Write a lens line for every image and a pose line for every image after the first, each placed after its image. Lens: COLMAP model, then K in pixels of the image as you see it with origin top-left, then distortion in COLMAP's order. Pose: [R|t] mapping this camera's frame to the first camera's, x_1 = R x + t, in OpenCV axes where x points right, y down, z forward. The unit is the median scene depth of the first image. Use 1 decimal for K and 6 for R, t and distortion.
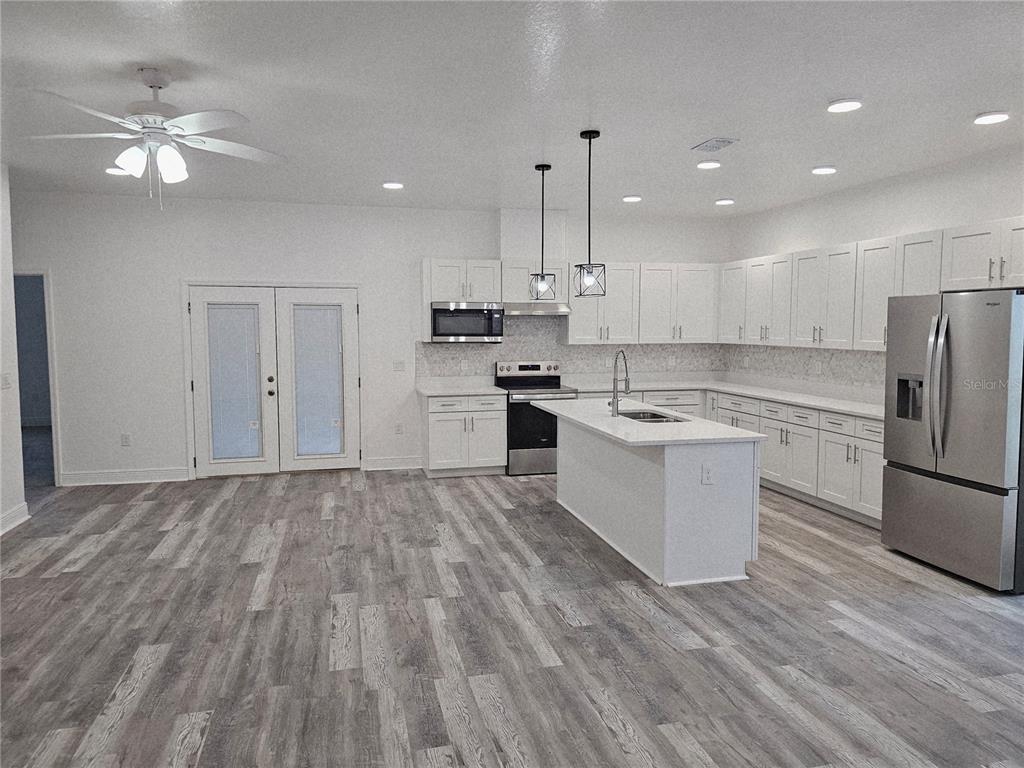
lens RADIAL K [[680.6, 0, 512.0], [0, 680.6, 384.0], [0, 0, 1]] dist [0.067355, -0.054585]
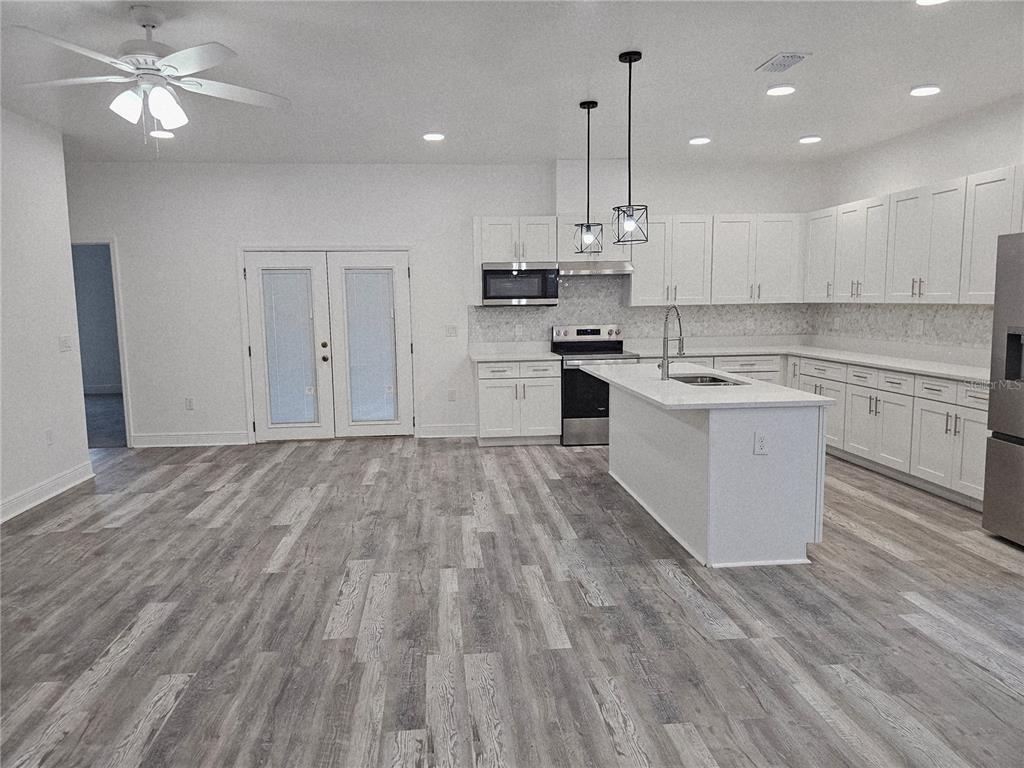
lens RADIAL K [[679.9, 0, 507.3], [0, 679.9, 389.1], [0, 0, 1]] dist [0.069642, -0.058833]
pose [[0.988970, 0.004143, -0.148059, 0.085908], [0.002187, 0.999091, 0.042563, 0.022861], [0.148101, -0.042418, 0.988062, 0.081814]]
